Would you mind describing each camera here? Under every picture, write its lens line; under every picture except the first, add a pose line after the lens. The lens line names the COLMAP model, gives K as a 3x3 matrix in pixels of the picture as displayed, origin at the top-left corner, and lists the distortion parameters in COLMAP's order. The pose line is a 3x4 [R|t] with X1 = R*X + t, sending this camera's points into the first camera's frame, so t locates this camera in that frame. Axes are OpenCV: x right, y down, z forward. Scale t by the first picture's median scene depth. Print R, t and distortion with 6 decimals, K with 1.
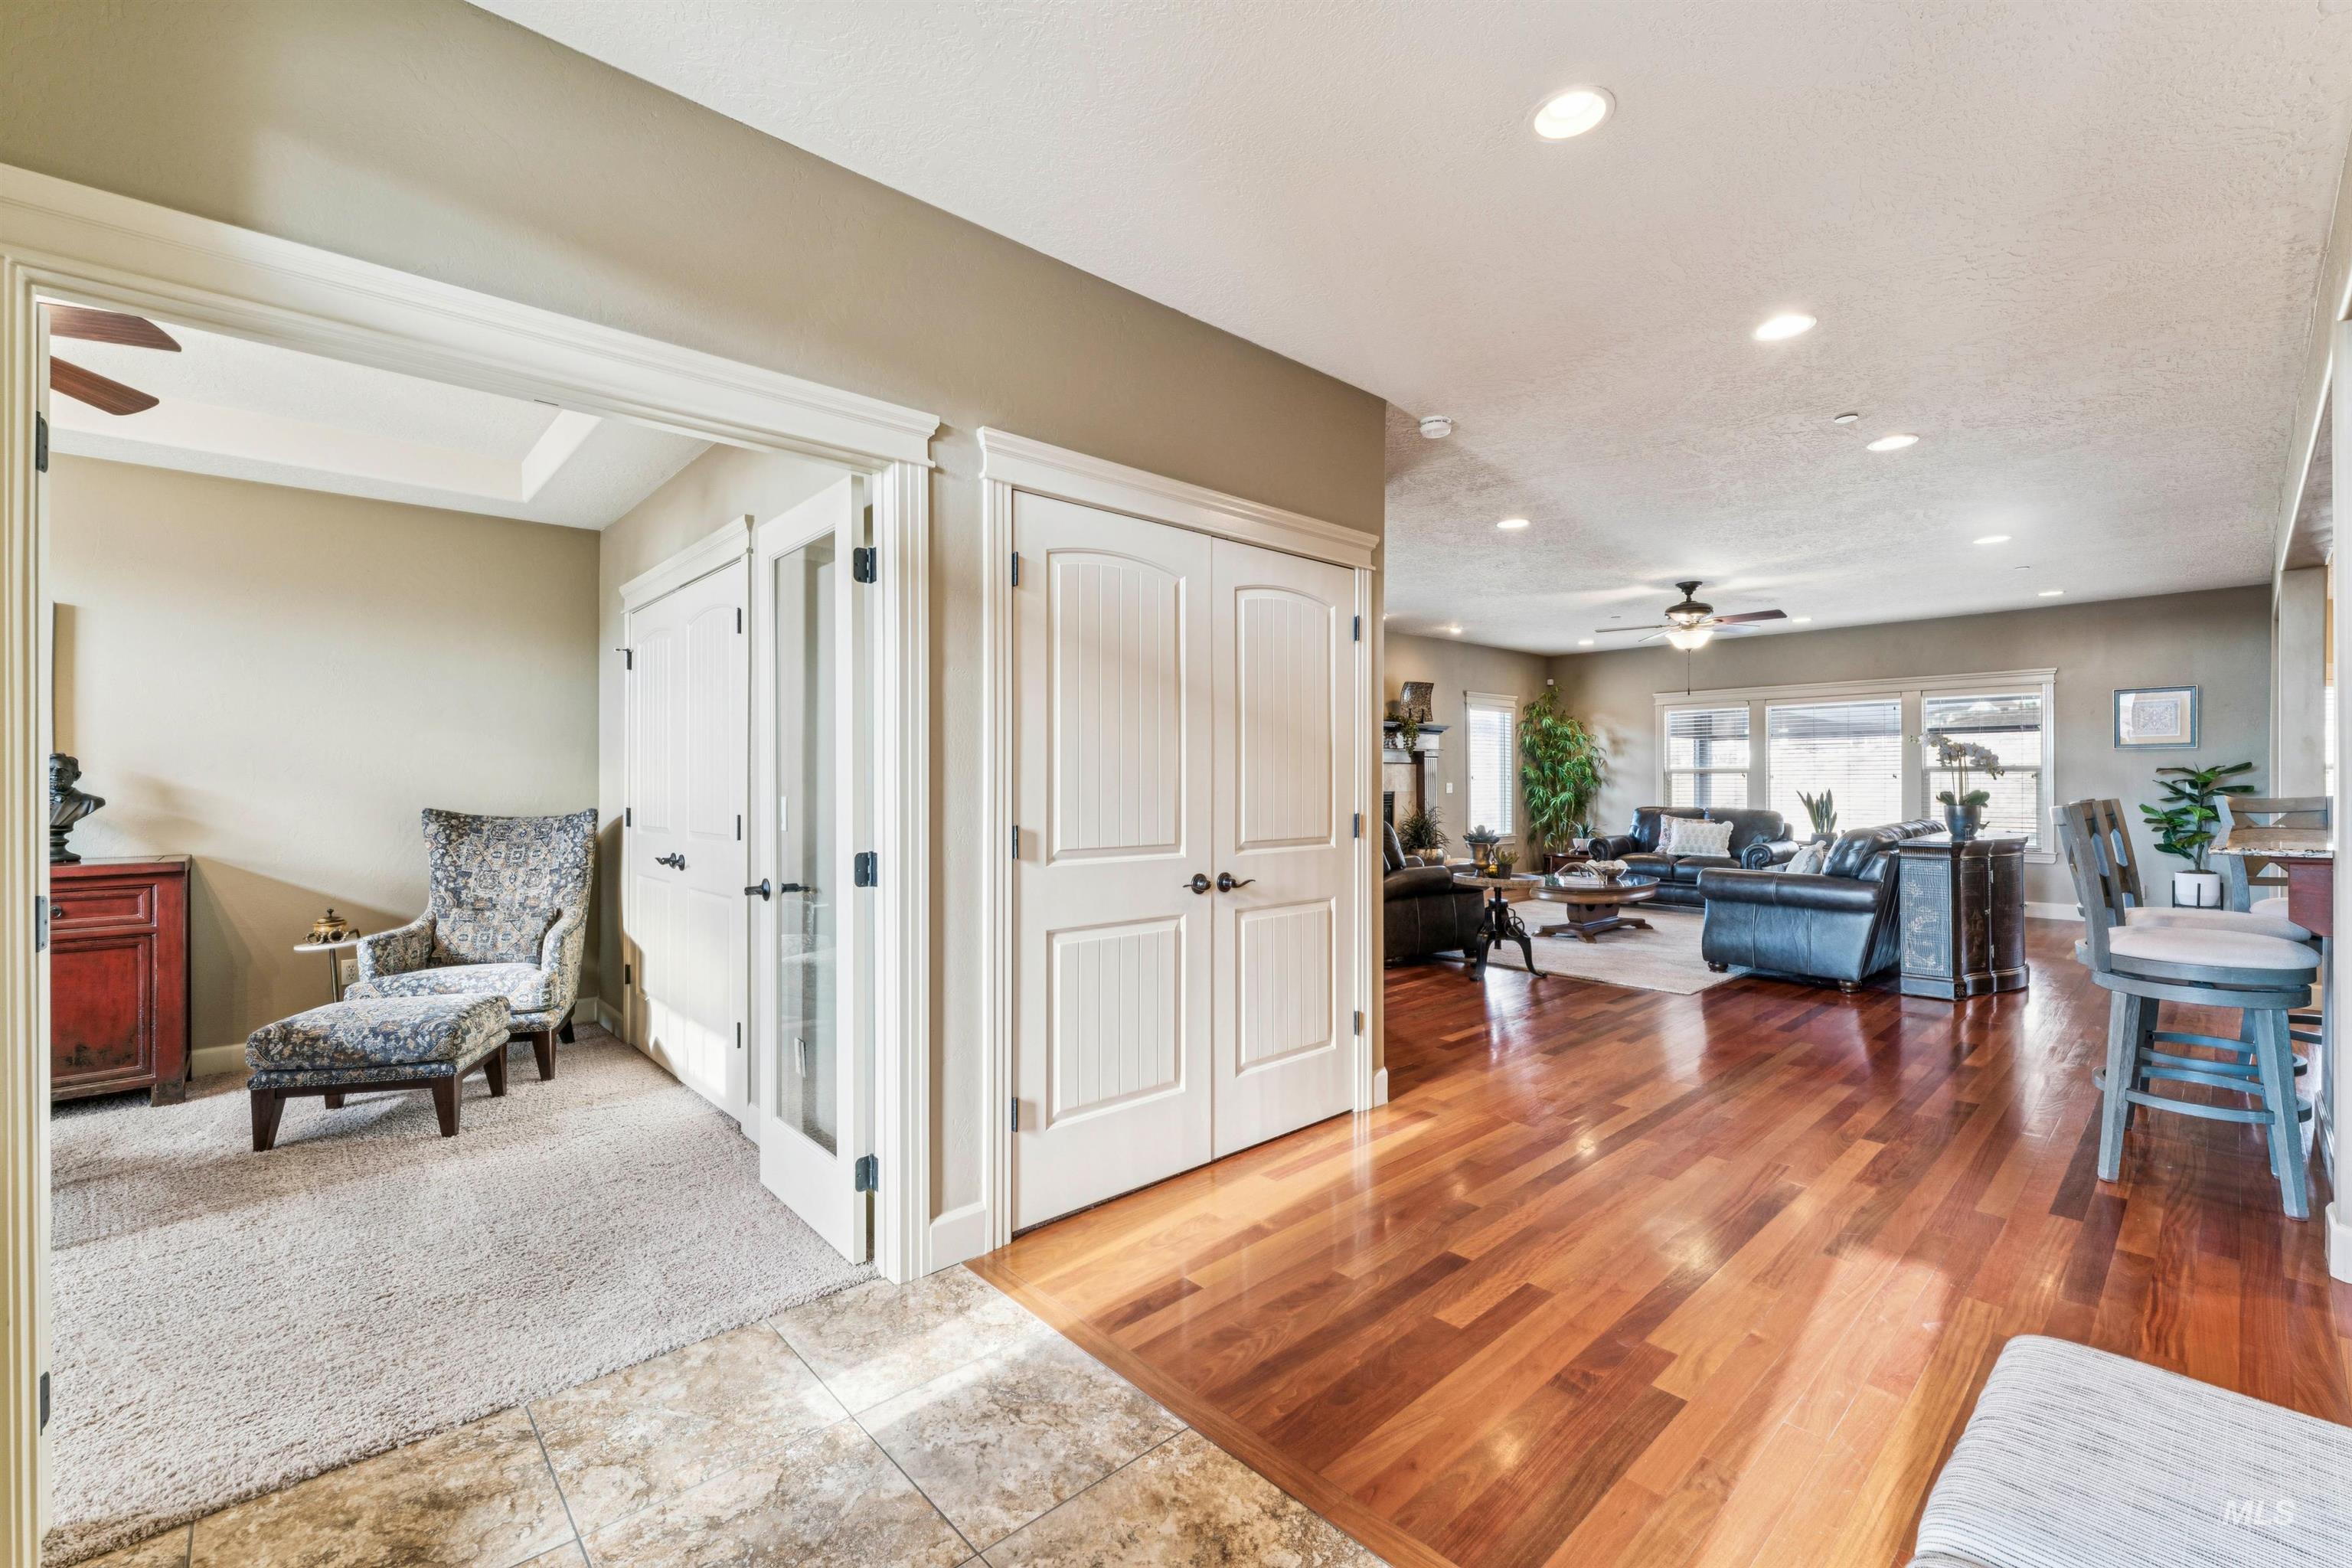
lens RADIAL K [[985.7, 0, 1188.4], [0, 985.7, 777.9], [0, 0, 1]] dist [-0.003119, -0.000028]
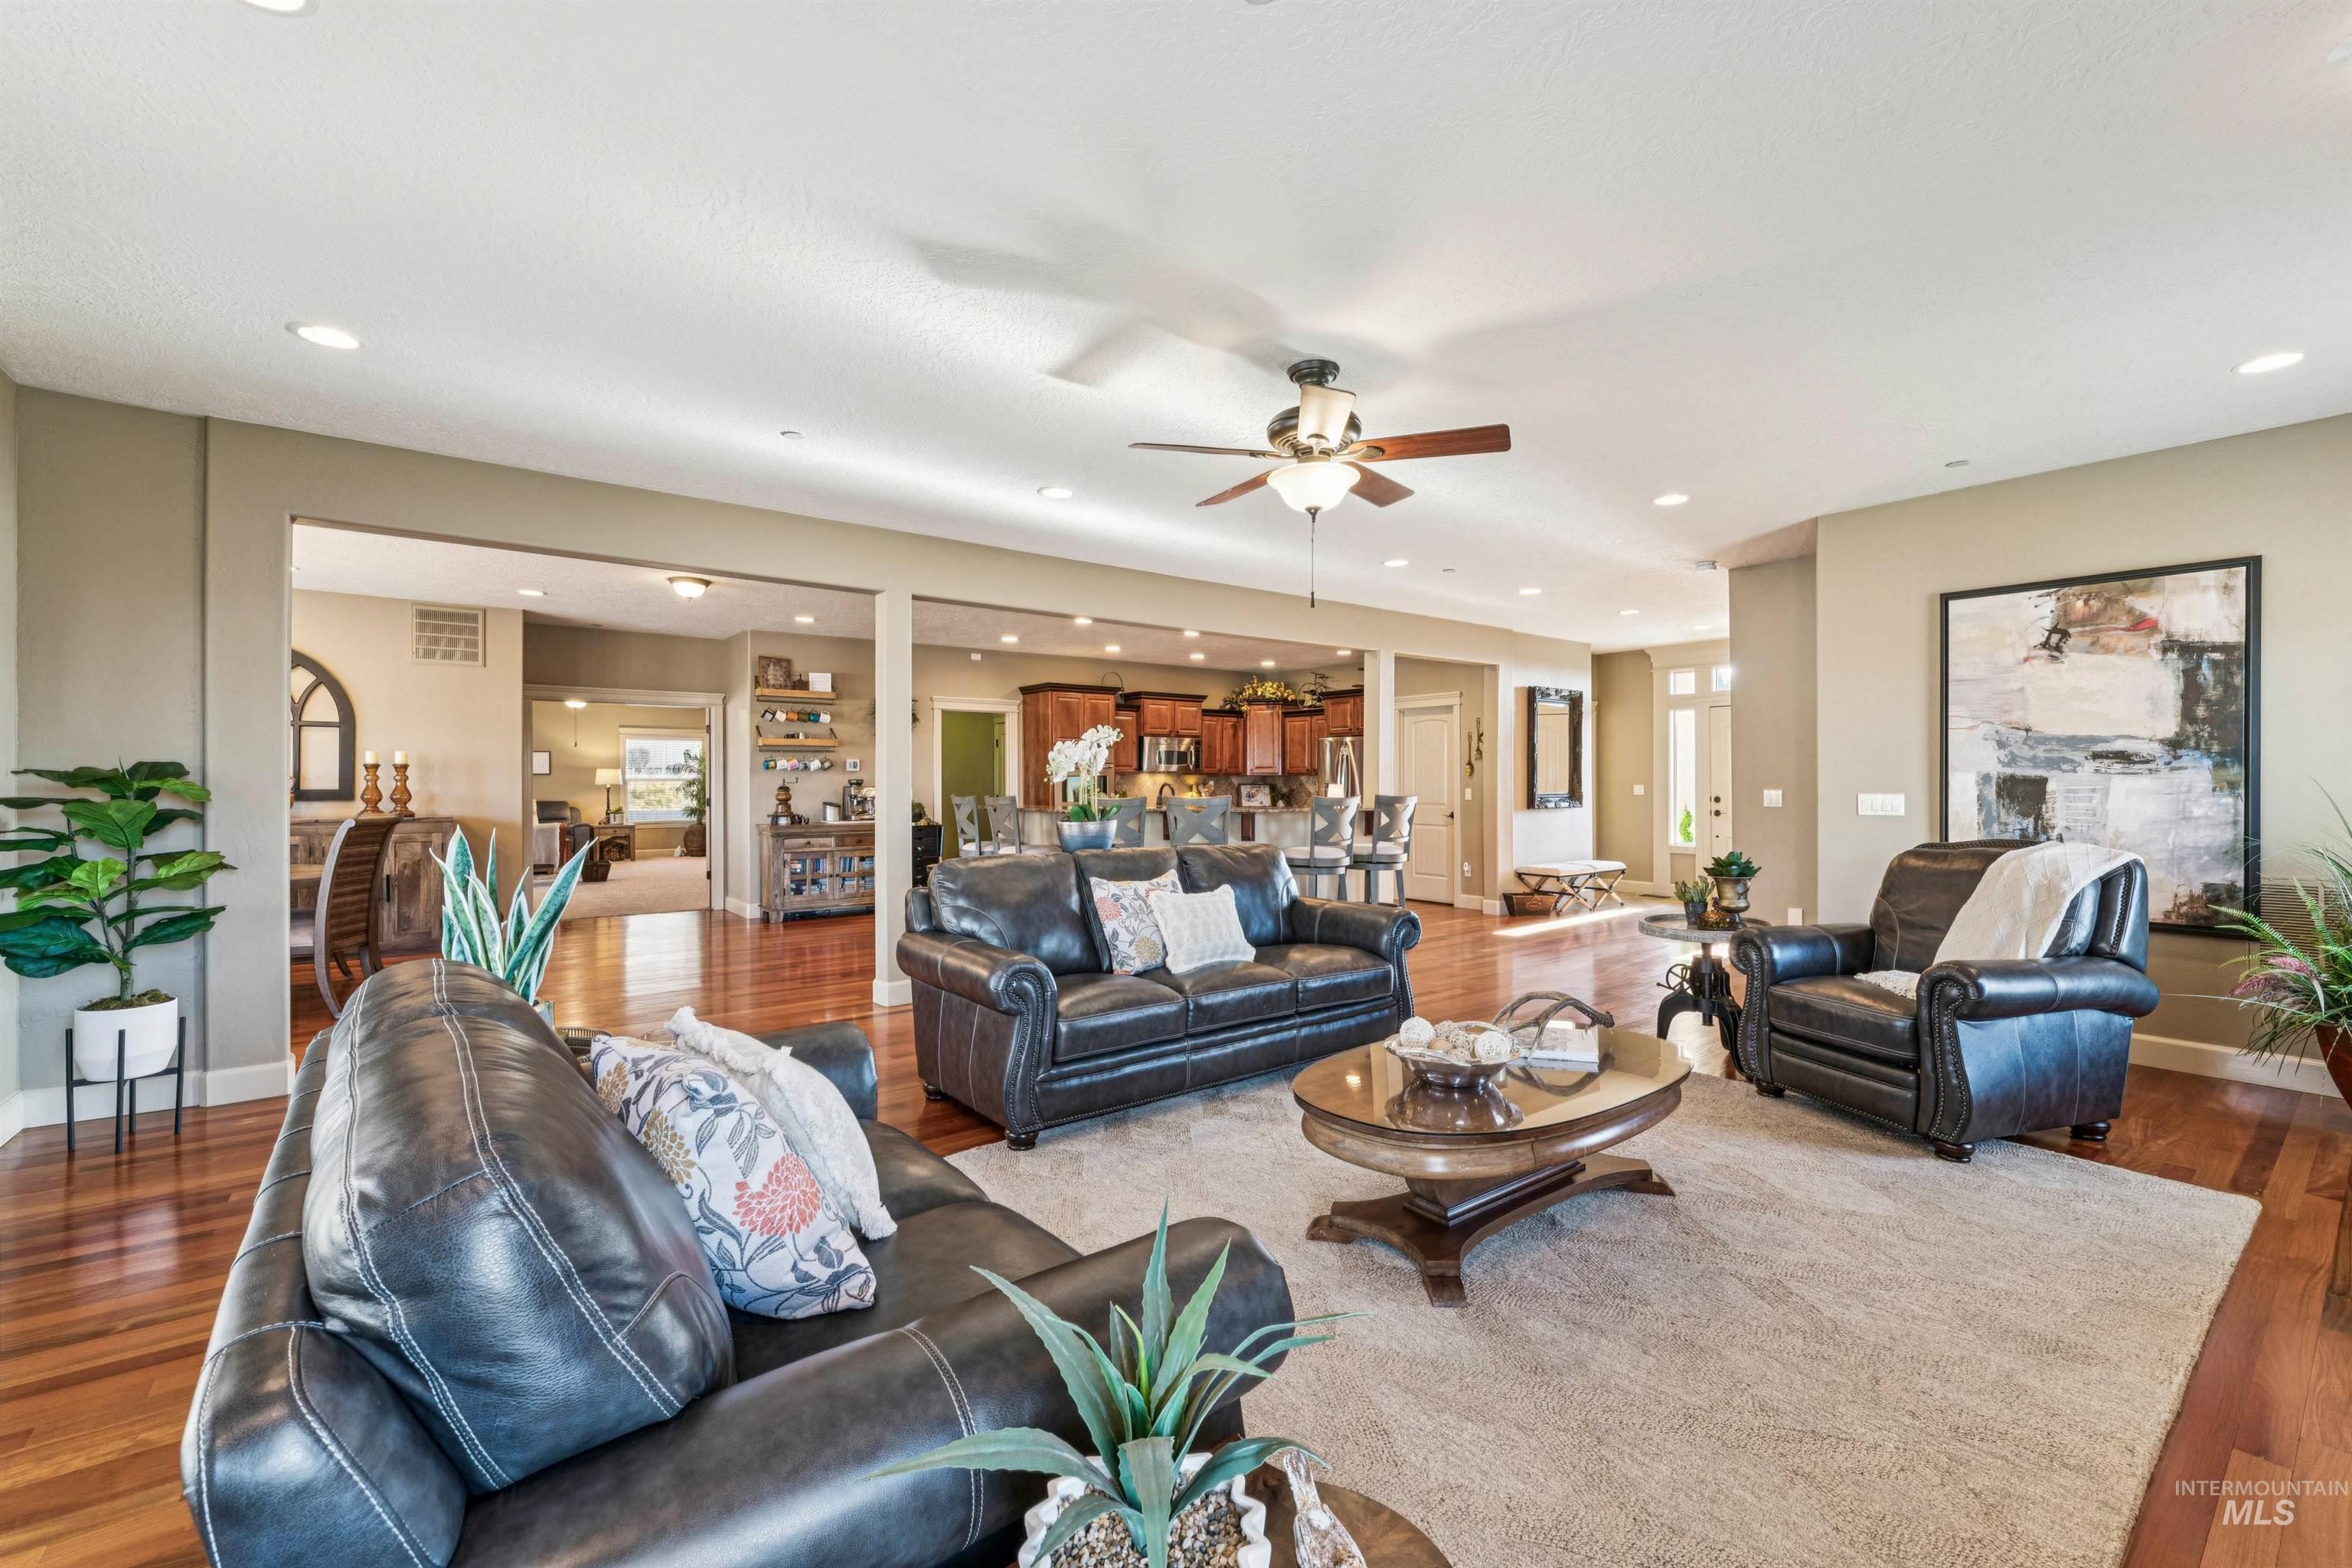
lens RADIAL K [[972.1, 0, 1185.2], [0, 972.1, 796.4], [0, 0, 1]] dist [-0.001681, -0.000247]
pose [[-0.996505, 0.005597, 0.083339, 0.869067], [0.006700, 0.999894, 0.012957, -0.002516], [-0.083258, 0.013470, -0.996437, 2.391715]]
